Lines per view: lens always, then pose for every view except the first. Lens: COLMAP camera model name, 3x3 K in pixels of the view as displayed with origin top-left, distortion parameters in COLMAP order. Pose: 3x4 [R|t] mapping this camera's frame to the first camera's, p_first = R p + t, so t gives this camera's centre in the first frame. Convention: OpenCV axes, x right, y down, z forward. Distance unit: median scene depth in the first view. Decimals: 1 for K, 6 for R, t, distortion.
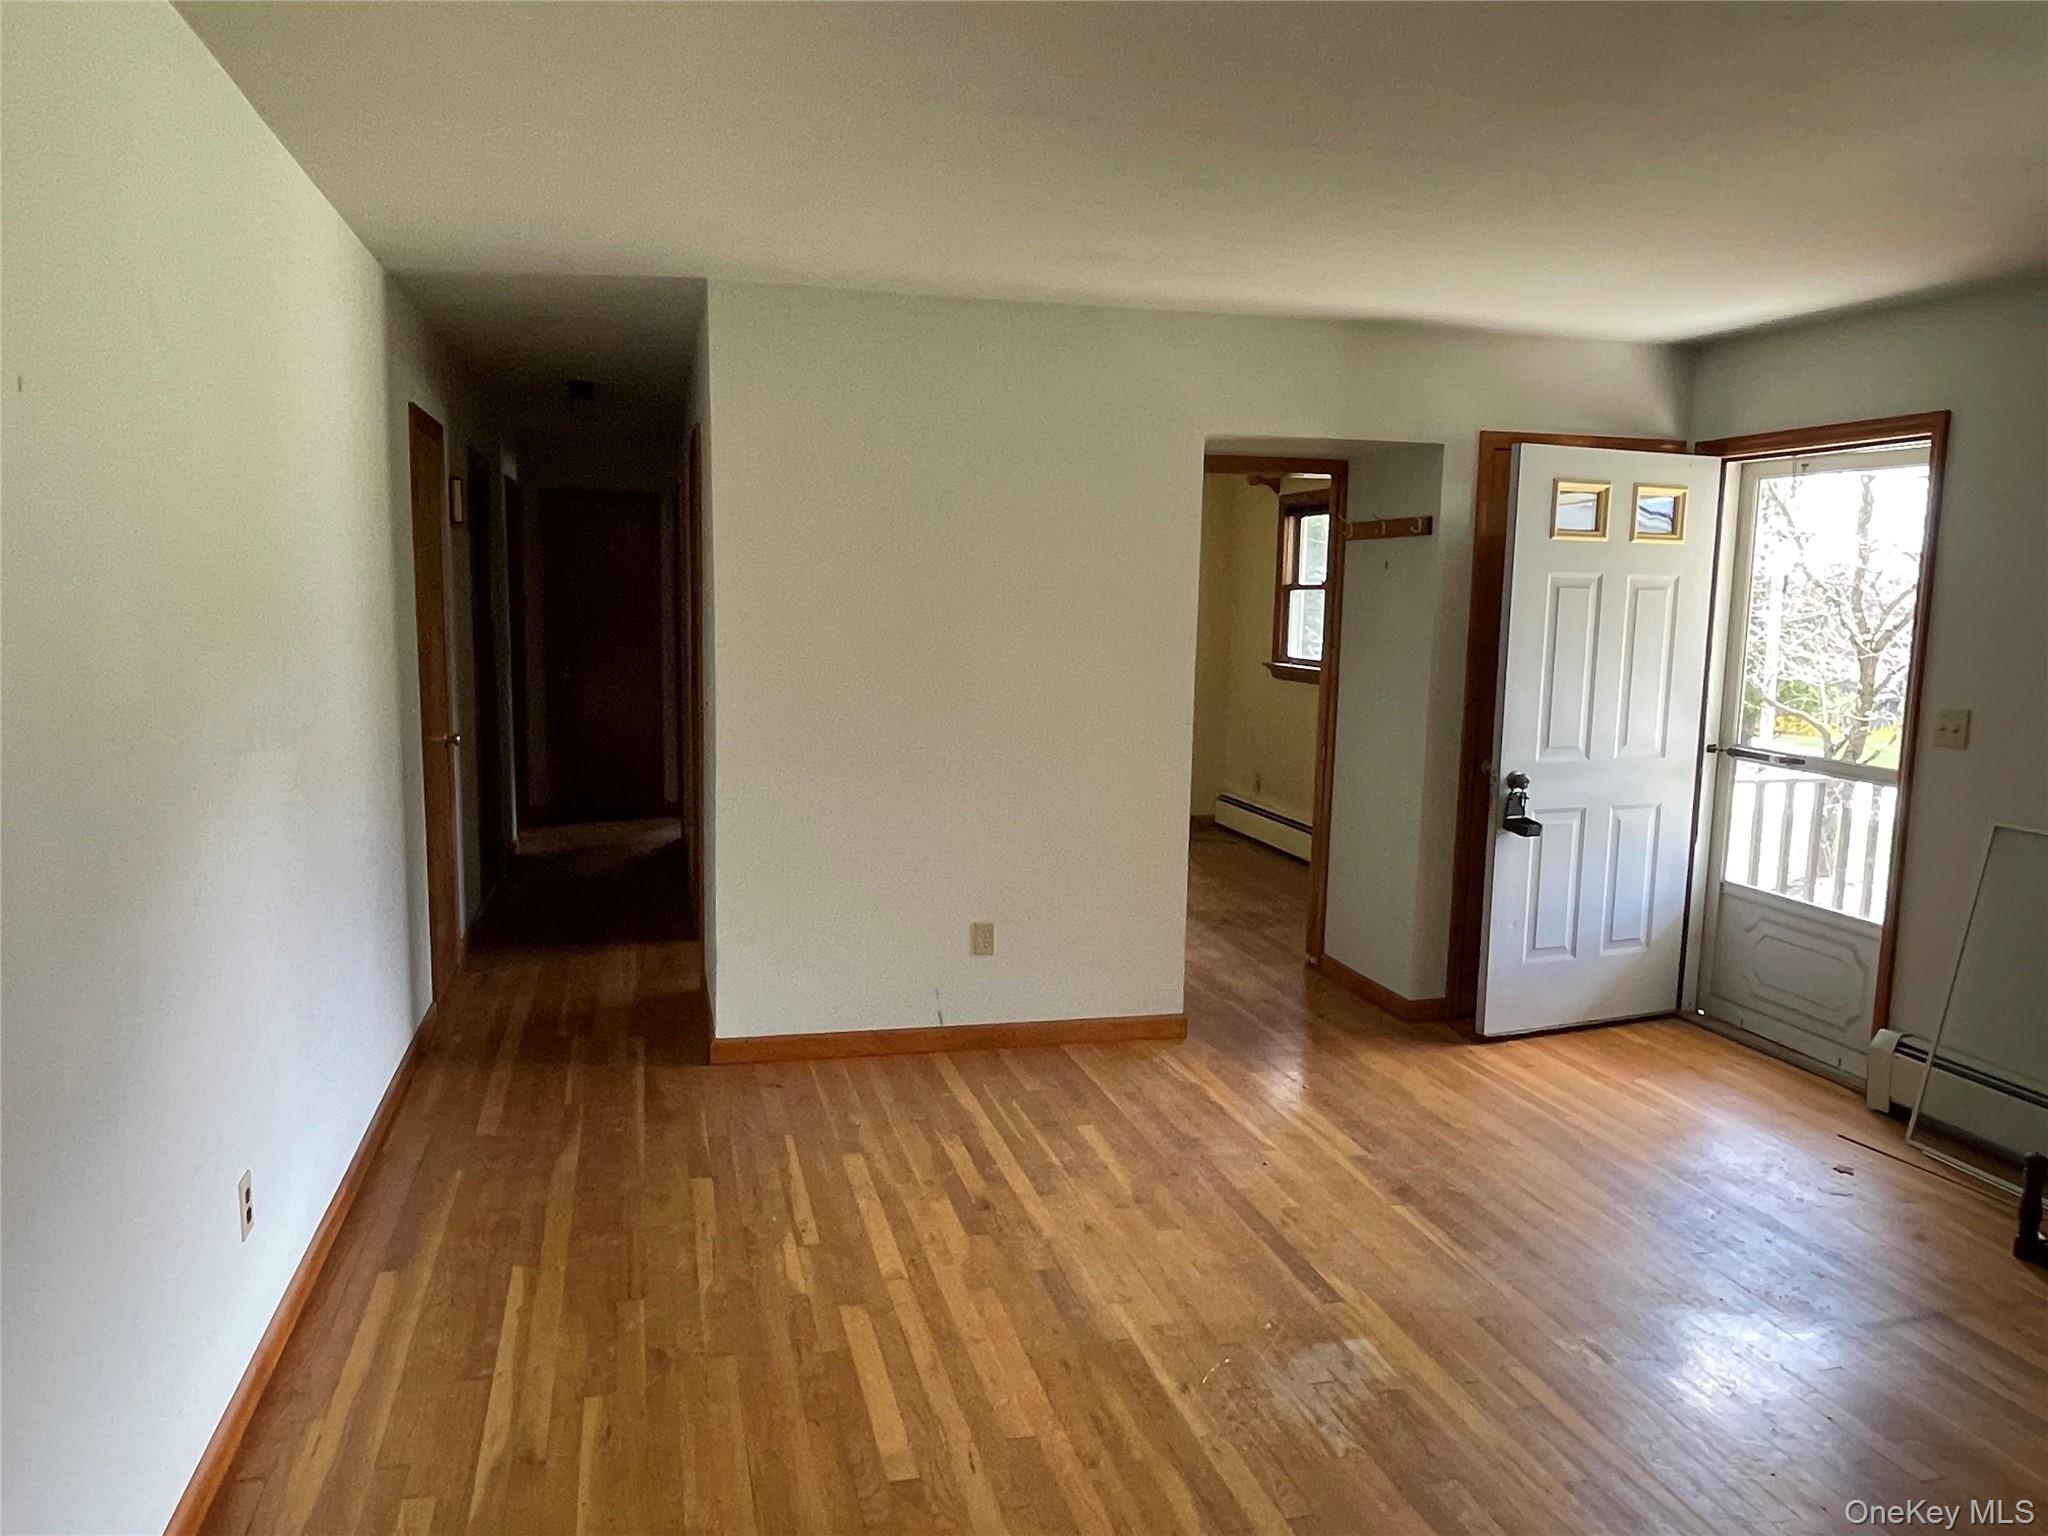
lens RADIAL K [[1429.5, 0, 1025.1], [0, 1429.5, 768.8], [0, 0, 1]] dist [0.002783, 0.001034]
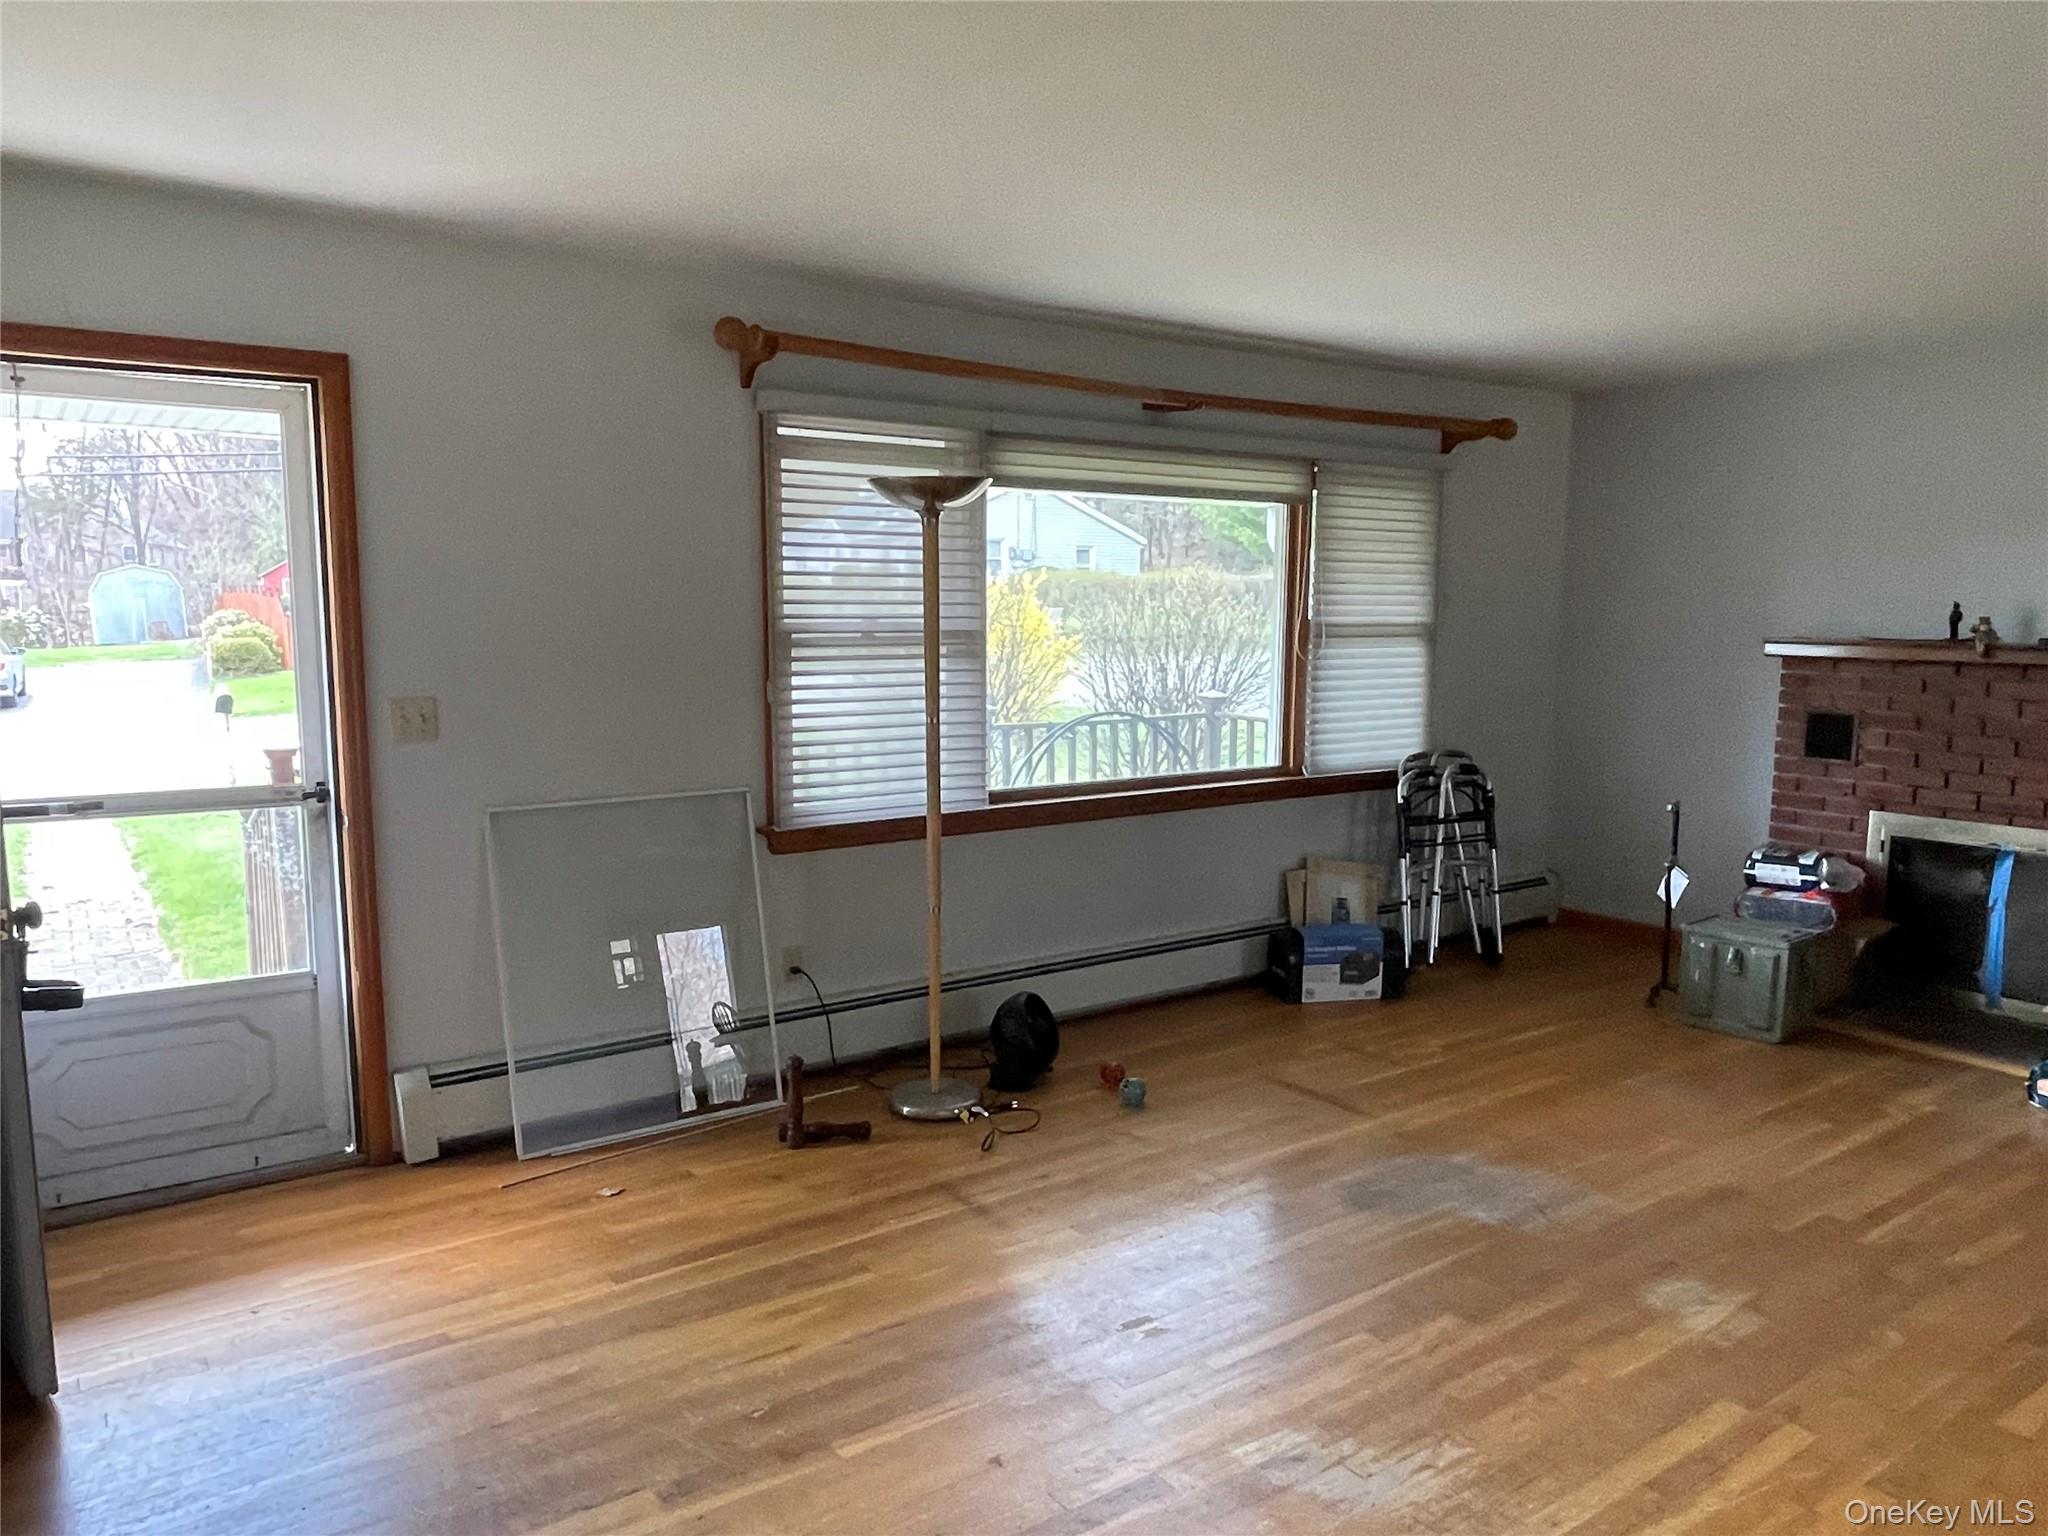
lens RADIAL K [[1429.5, 0, 1027.2], [0, 1429.5, 774.5], [0, 0, 1]] dist [0.002783, 0.001034]
pose [[-0.350792, -0.133707, 0.926859, -0.347368], [0.103207, 0.978205, 0.180175, -0.125294], [-0.930749, 0.158862, -0.329348, 1.009102]]
